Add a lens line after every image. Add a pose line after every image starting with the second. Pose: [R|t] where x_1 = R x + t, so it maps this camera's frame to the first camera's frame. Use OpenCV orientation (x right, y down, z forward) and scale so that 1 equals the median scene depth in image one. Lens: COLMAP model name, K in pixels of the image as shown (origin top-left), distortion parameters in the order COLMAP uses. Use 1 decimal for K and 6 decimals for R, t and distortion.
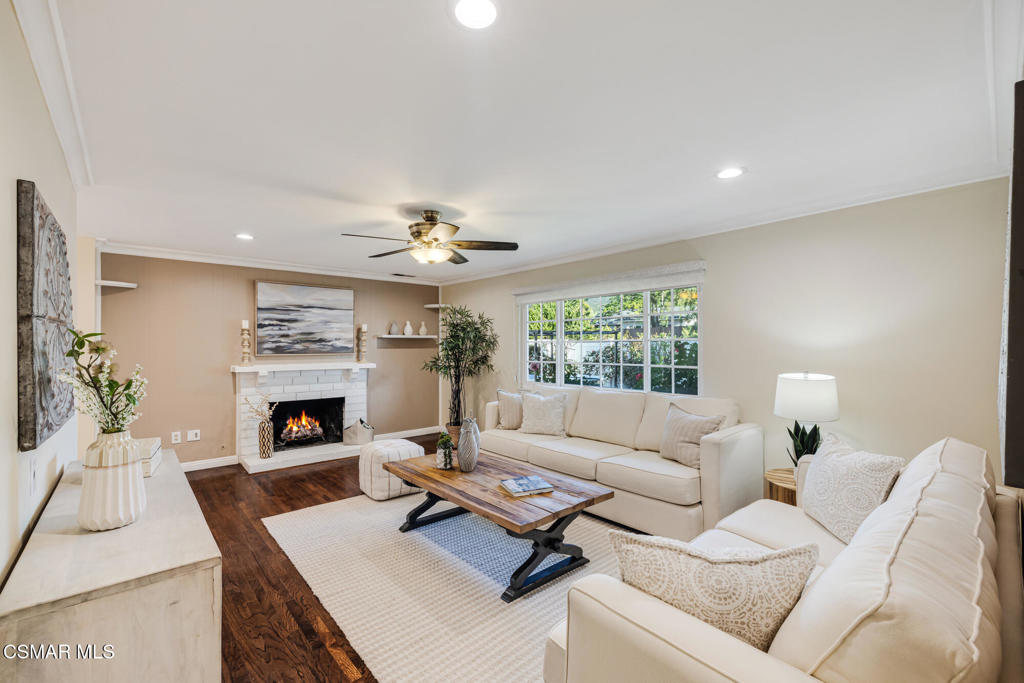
lens RADIAL K [[430.6, 0, 517.8], [0, 430.6, 346.6], [0, 0, 1]] dist [-0.000549, -0.000089]
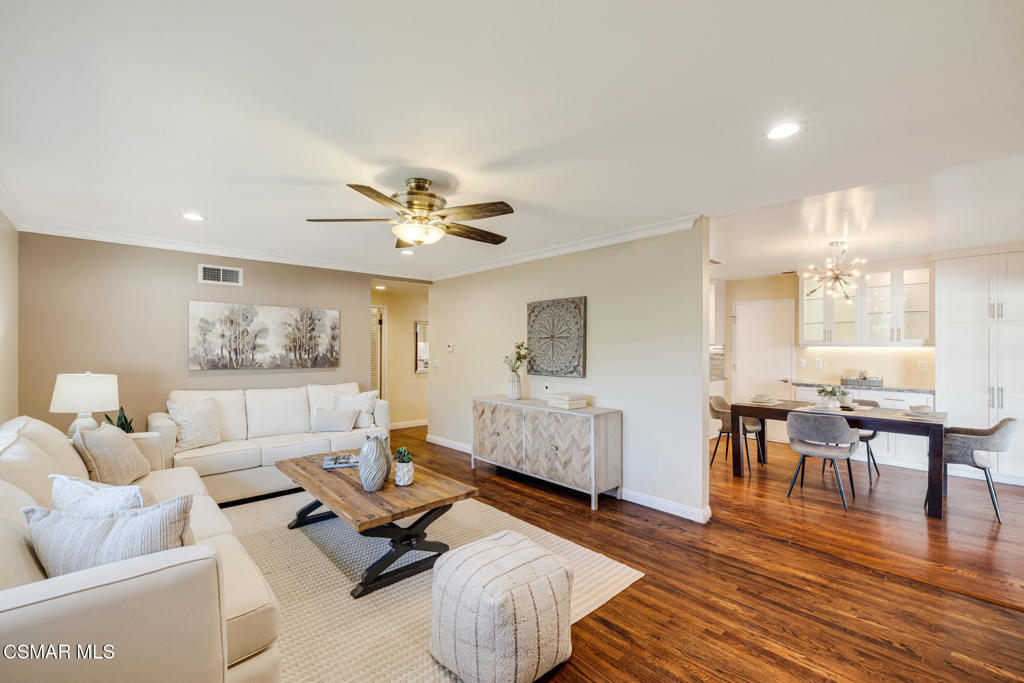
lens RADIAL K [[430.6, 0, 508.3], [0, 430.6, 346.1], [0, 0, 1]] dist [-0.000549, -0.000089]
pose [[-0.999920, -0.001635, 0.012552, -0.235419], [-0.001612, 0.999997, 0.001872, 0.002324], [-0.012555, 0.001852, -0.999919, 1.134276]]
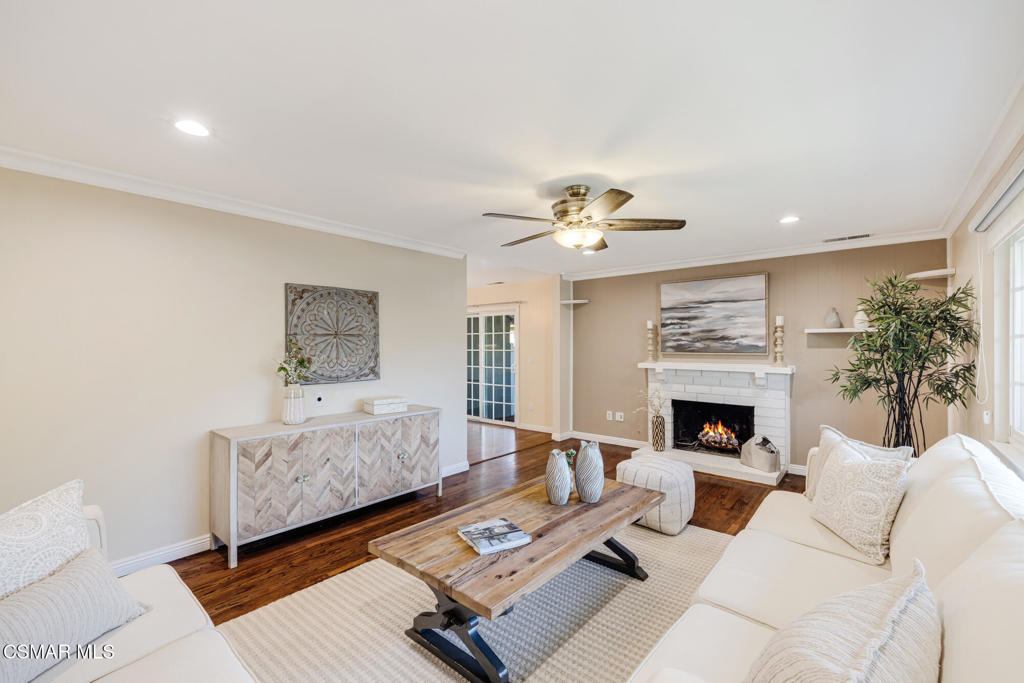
lens RADIAL K [[430.6, 0, 512.5], [0, 430.6, 340.3], [0, 0, 1]] dist [-0.000549, -0.000089]
pose [[0.111271, -0.011714, -0.993721, 0.387609], [-0.004263, 0.999916, -0.012265, 0.002928], [0.993781, 0.005601, 0.111212, 0.496205]]
